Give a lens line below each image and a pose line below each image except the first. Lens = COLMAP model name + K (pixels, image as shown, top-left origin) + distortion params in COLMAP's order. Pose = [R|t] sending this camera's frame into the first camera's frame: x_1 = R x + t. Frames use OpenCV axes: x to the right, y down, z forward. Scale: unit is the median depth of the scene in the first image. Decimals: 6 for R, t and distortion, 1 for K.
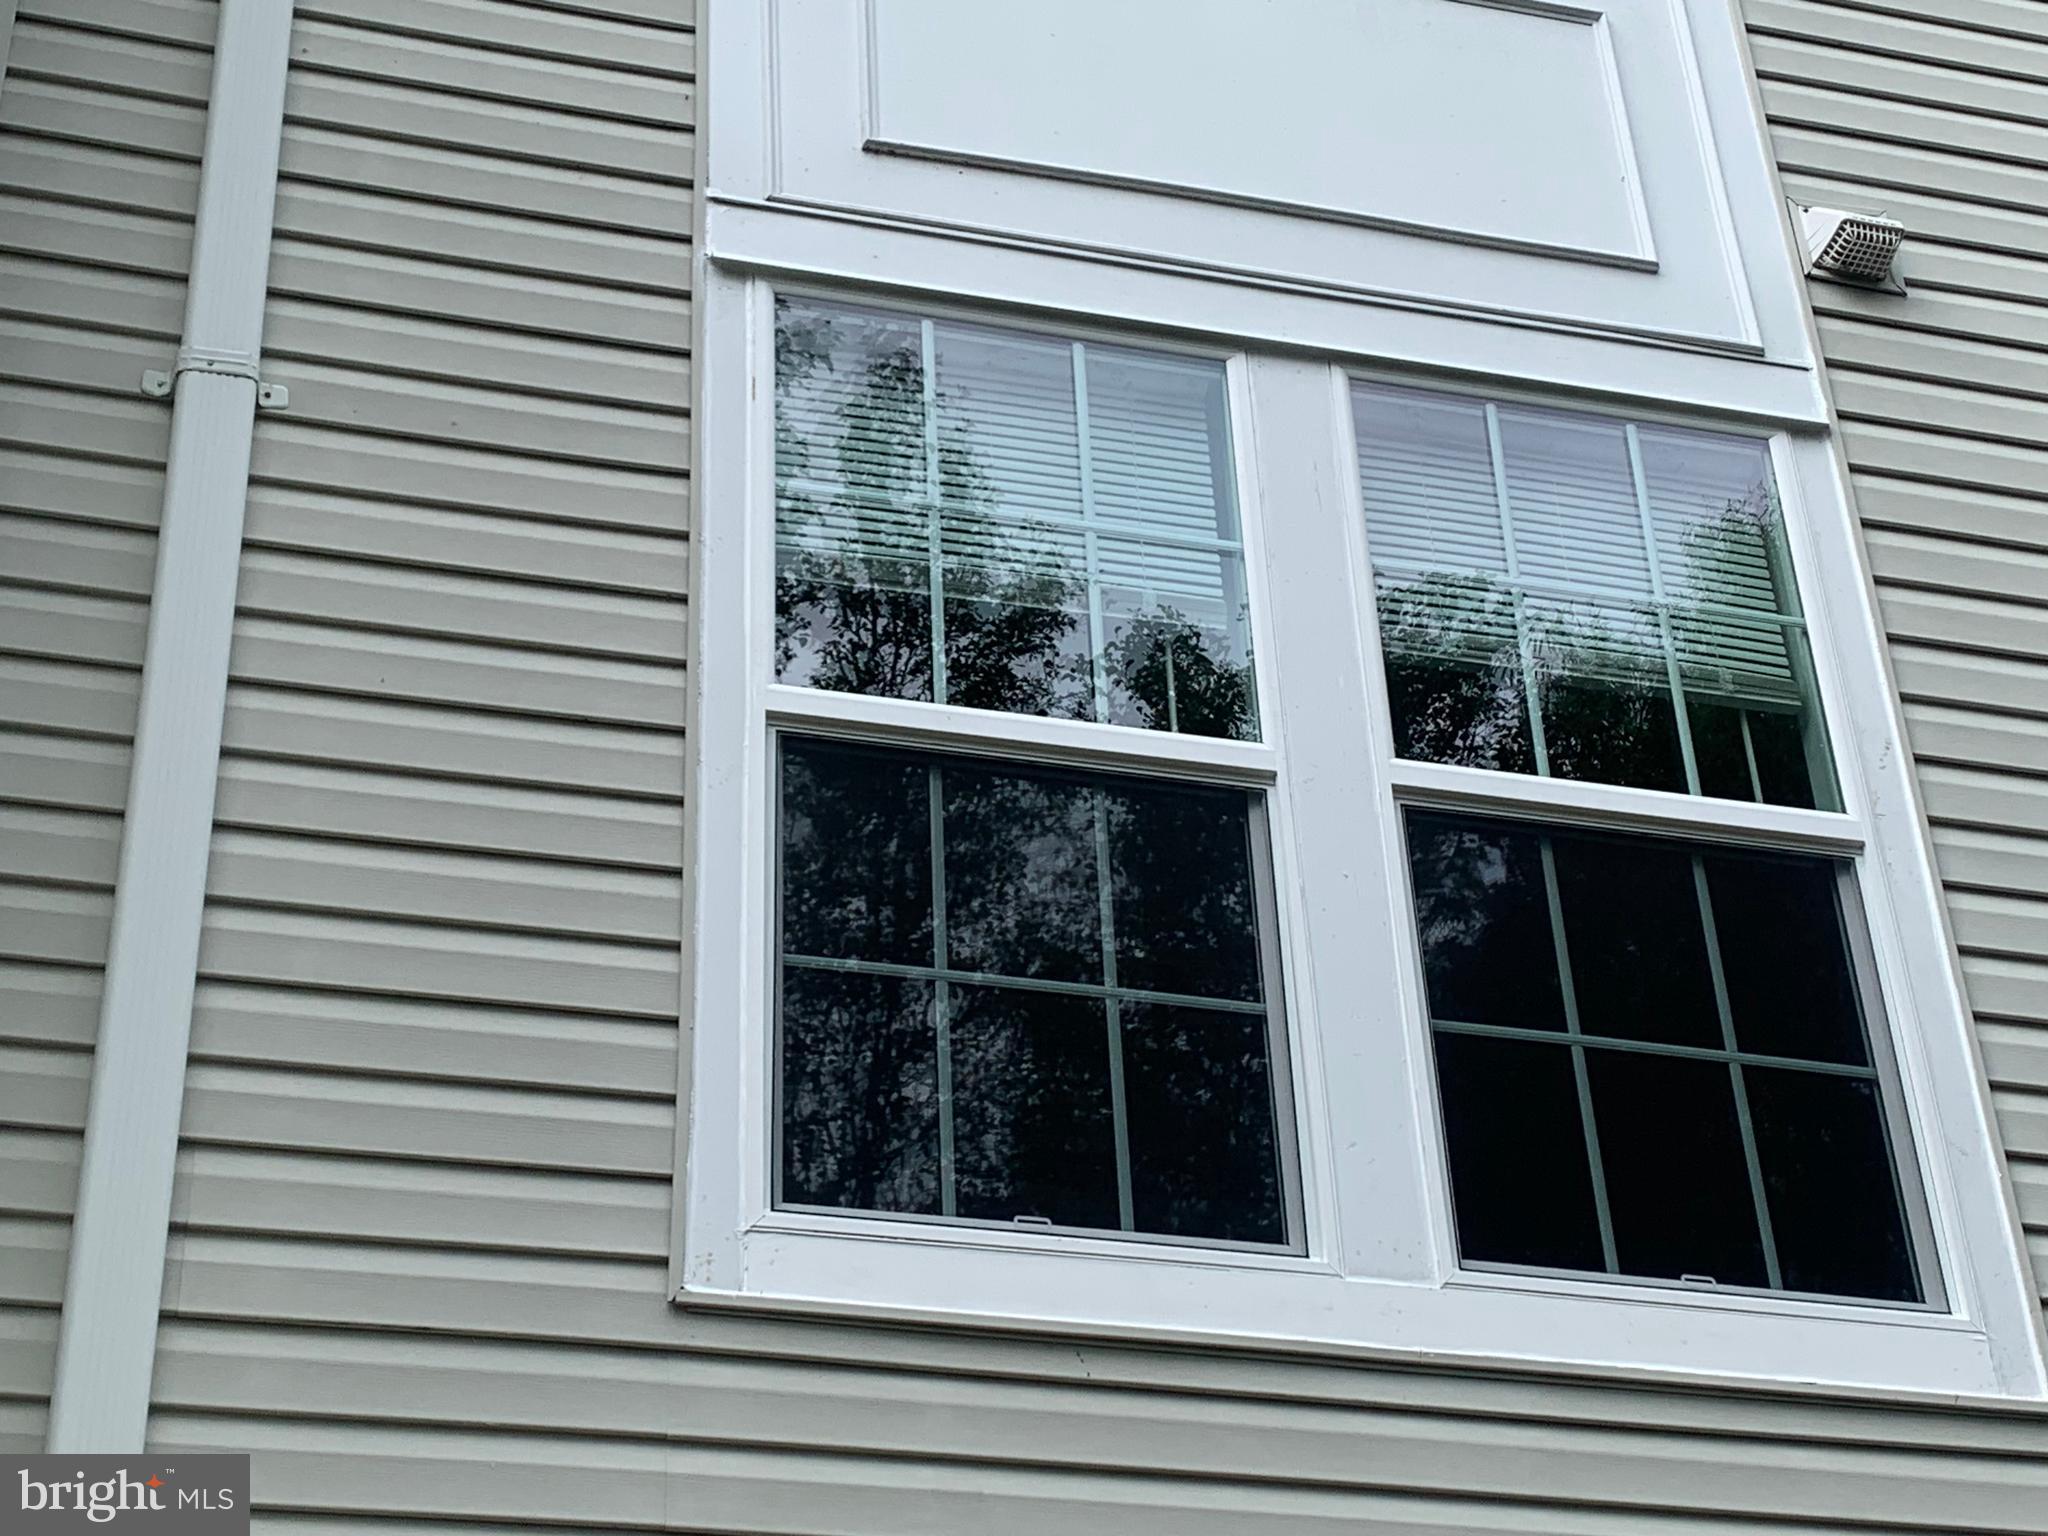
lens RADIAL K [[3354.1, 0, 1021.1], [0, 3354.1, 778.3], [0, 0, 1]] dist [-0.010053, 0.000000]
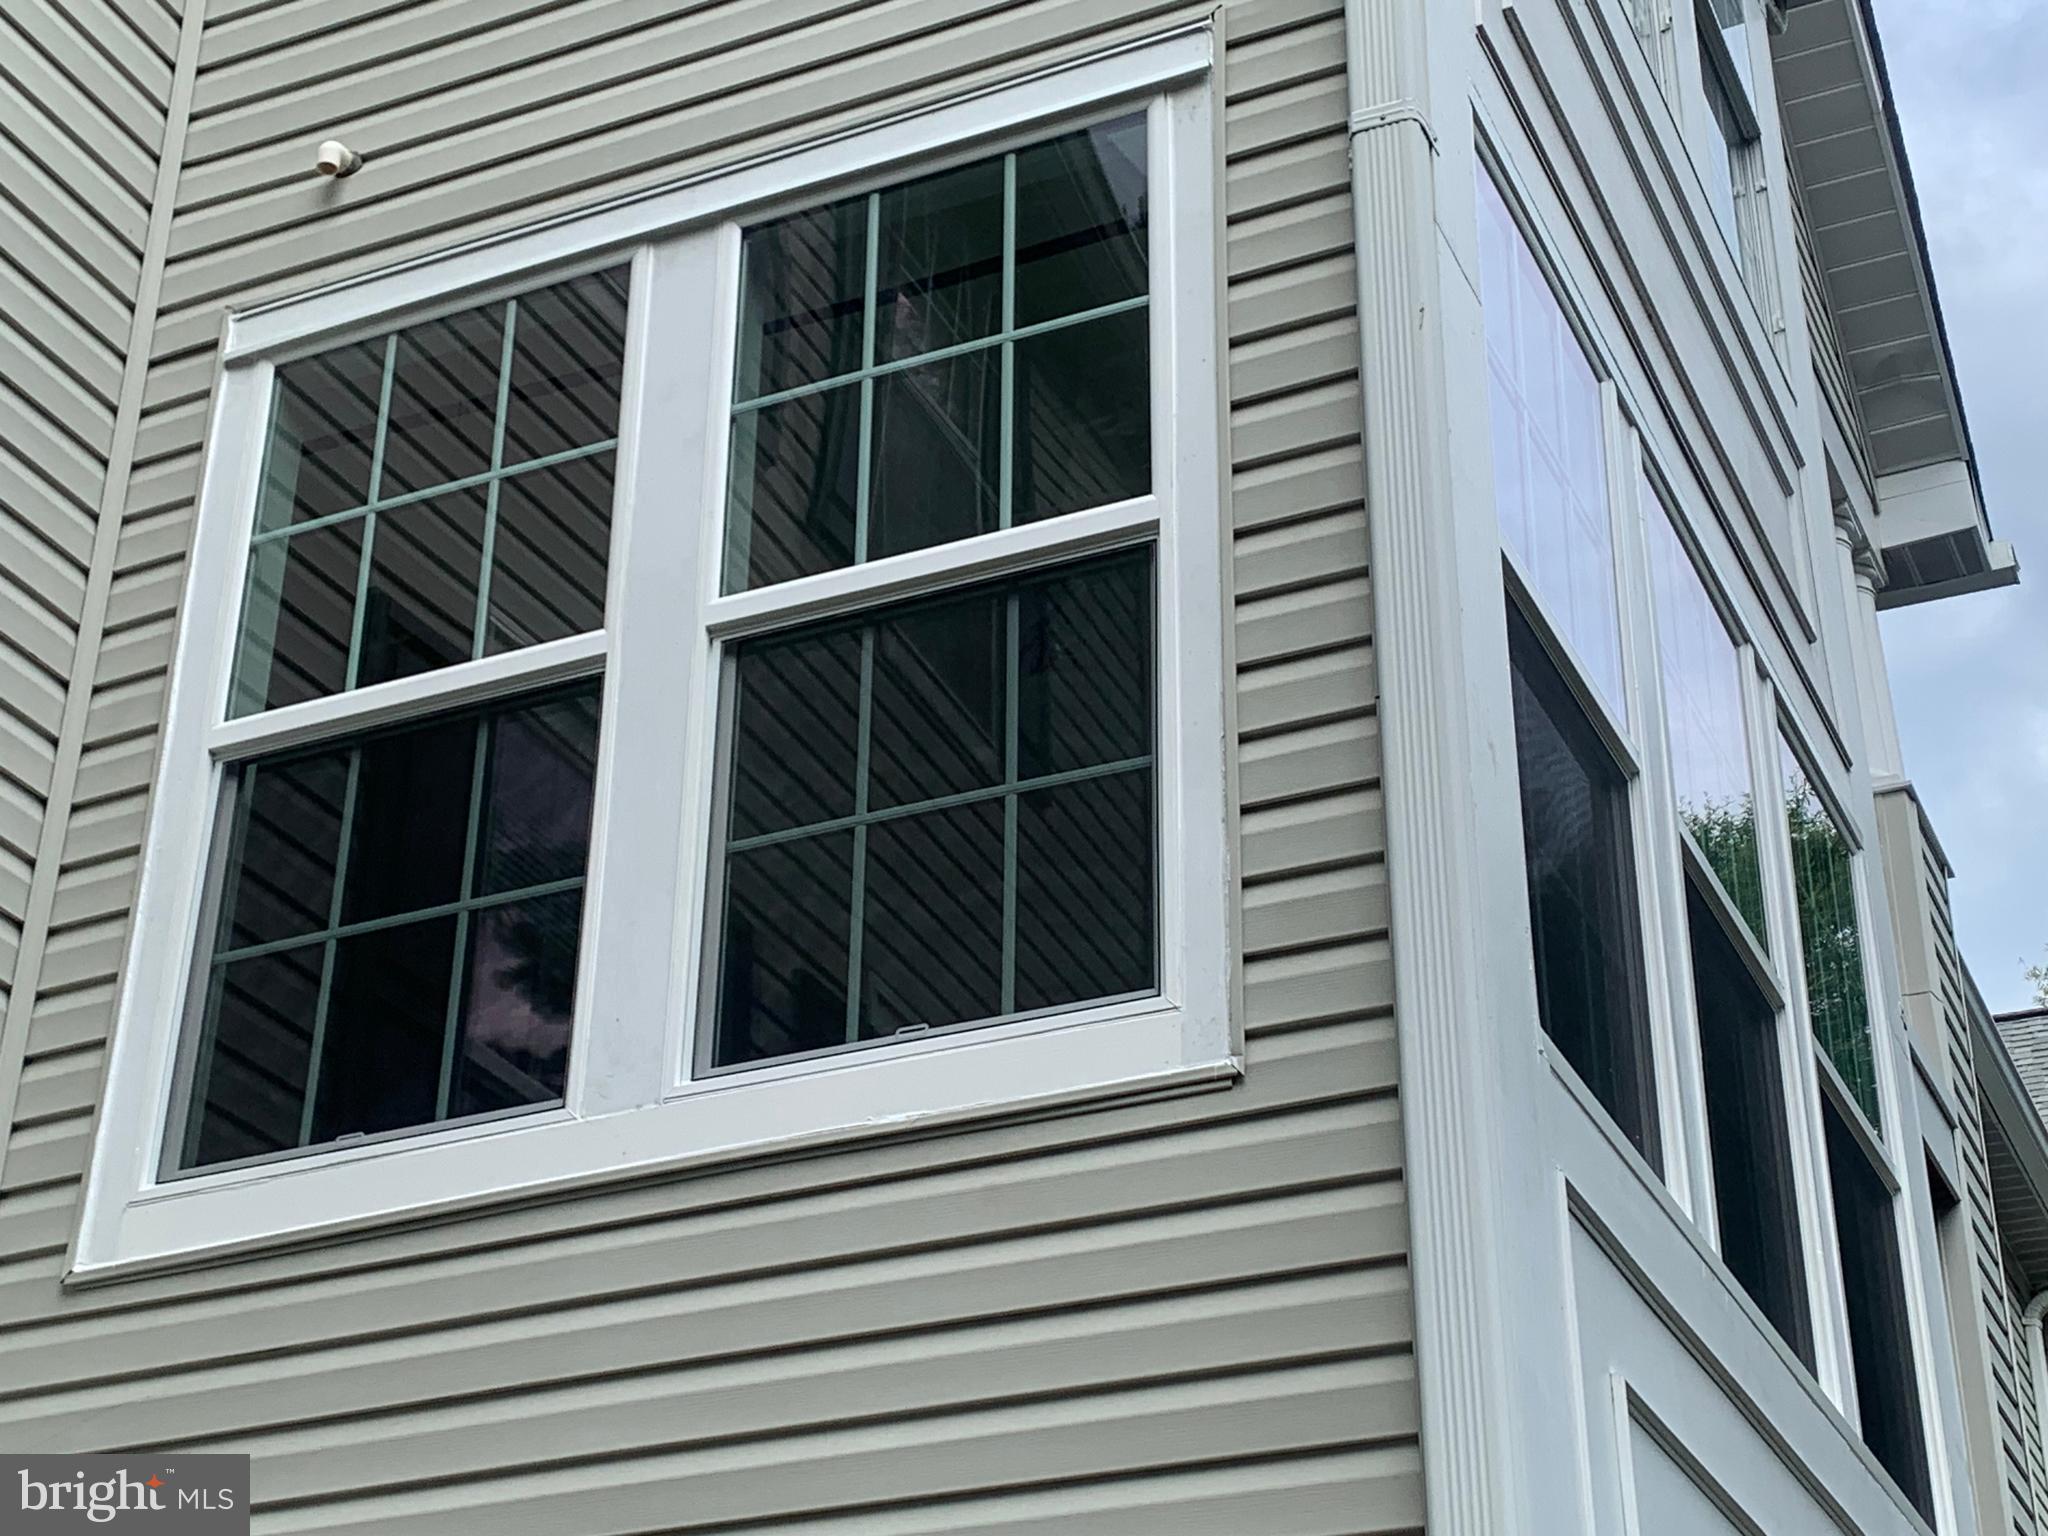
lens RADIAL K [[3354.1, 0, 1023.7], [0, 3354.1, 757.2], [0, 0, 1]] dist [-0.010053, 0.000000]
pose [[0.779455, -0.276698, -0.562040, 0.783338], [0.324927, 0.945621, -0.014919, 0.090101], [0.535605, -0.170994, 0.826976, 0.163367]]
